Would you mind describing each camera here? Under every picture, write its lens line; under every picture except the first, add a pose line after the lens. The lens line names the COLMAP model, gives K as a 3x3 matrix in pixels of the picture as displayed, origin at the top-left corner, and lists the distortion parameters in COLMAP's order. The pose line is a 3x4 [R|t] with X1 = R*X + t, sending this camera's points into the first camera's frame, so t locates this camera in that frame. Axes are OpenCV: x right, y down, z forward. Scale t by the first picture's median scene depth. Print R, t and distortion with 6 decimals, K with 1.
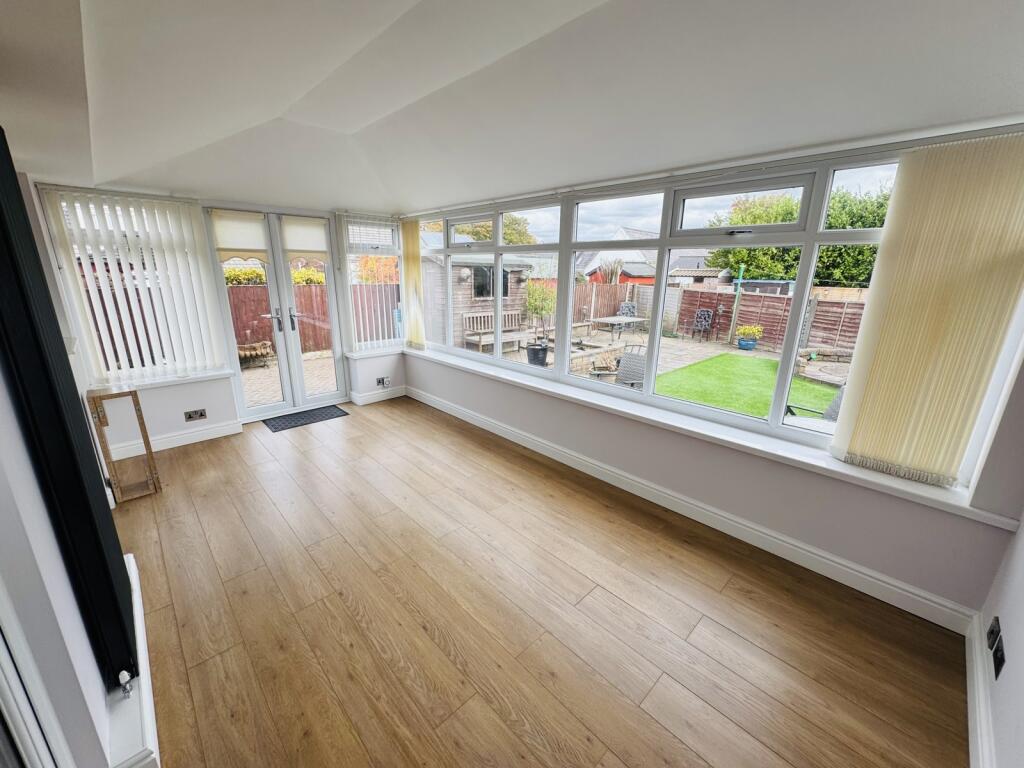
lens RADIAL K [[410.5, 0, 508.3], [0, 410.5, 383.5], [0, 0, 1]] dist [-0.004284, 0.000974]
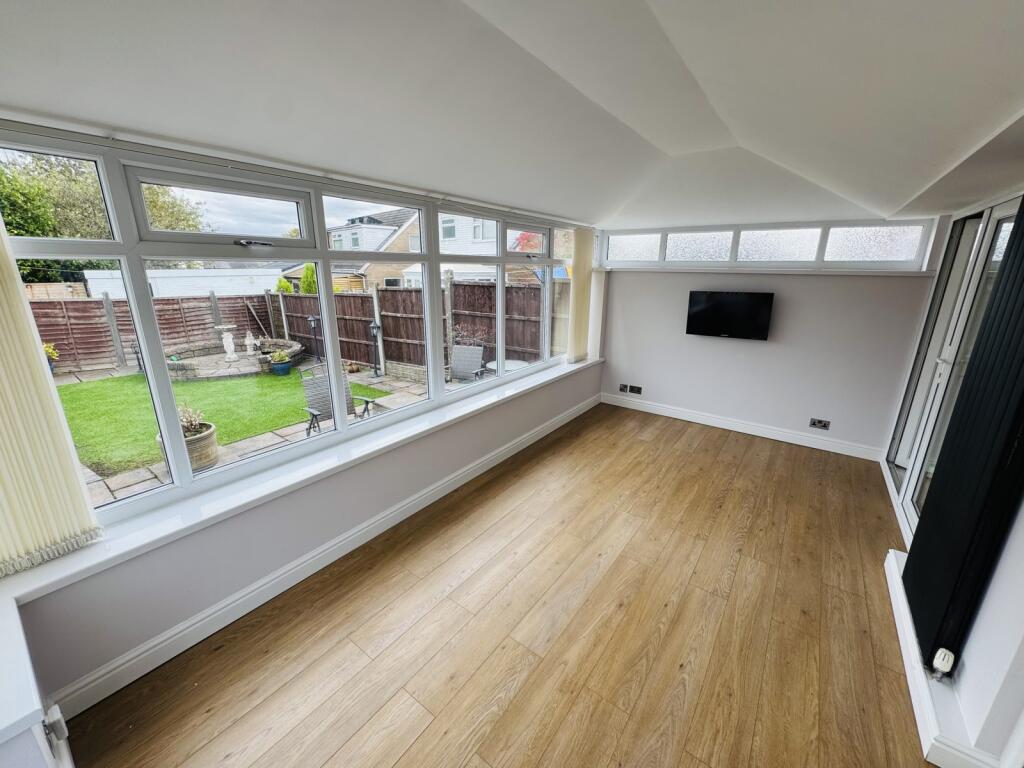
lens RADIAL K [[410.5, 0, 514.3], [0, 410.5, 384.3], [0, 0, 1]] dist [-0.004284, 0.000974]
pose [[-0.182436, -0.284742, 0.941084, -0.222462], [0.252656, 0.911429, 0.324749, -0.090377], [-0.950201, 0.297016, -0.094336, 0.273516]]
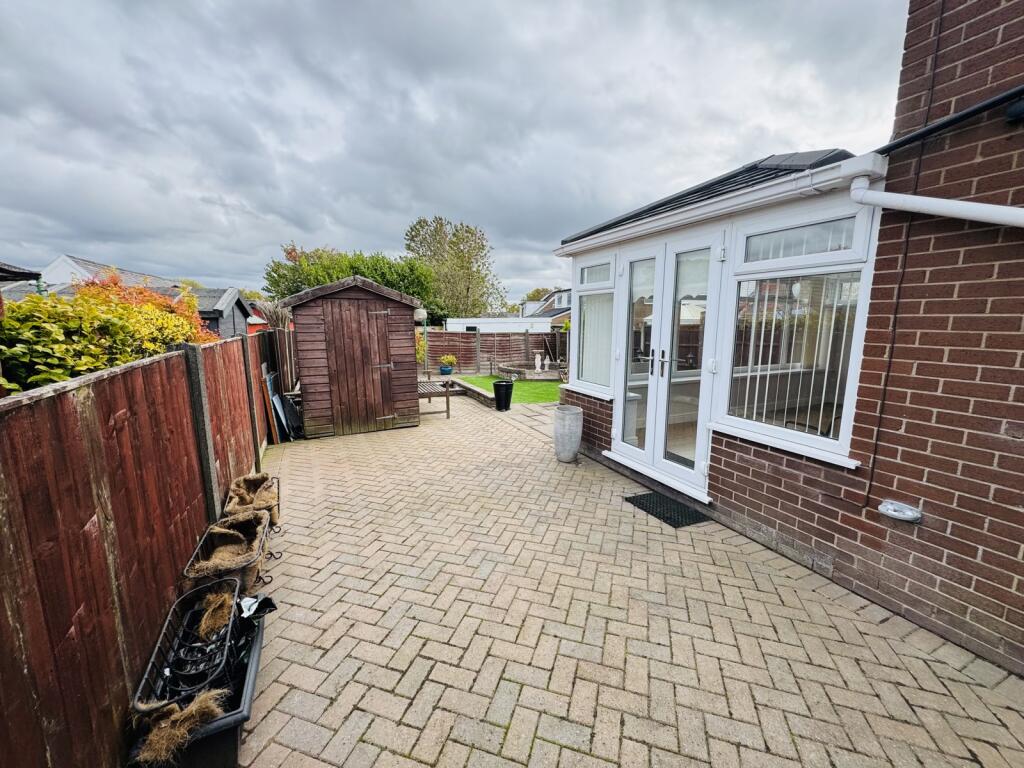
lens RADIAL K [[410.5, 0, 515.0], [0, 410.5, 385.4], [0, 0, 1]] dist [-0.004284, 0.000974]
pose [[0.307334, -0.162108, 0.937692, -0.521824], [0.254463, 0.963500, 0.083168, -0.095504], [-0.916948, 0.213048, 0.337366, 0.359733]]
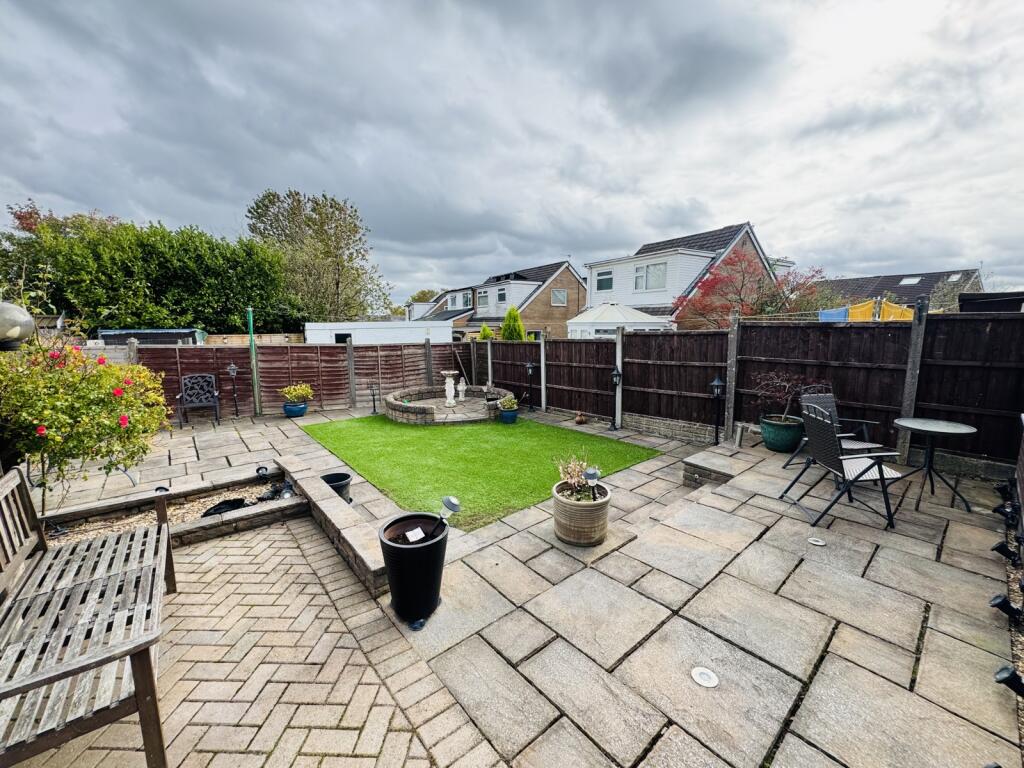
lens RADIAL K [[410.5, 0, 511.5], [0, 410.5, 381.6], [0, 0, 1]] dist [-0.004284, 0.000974]
pose [[0.046860, -0.154739, 0.986843, -0.133445], [0.269684, 0.953203, 0.136658, -0.131878], [-0.961808, 0.259732, 0.086398, 0.501287]]
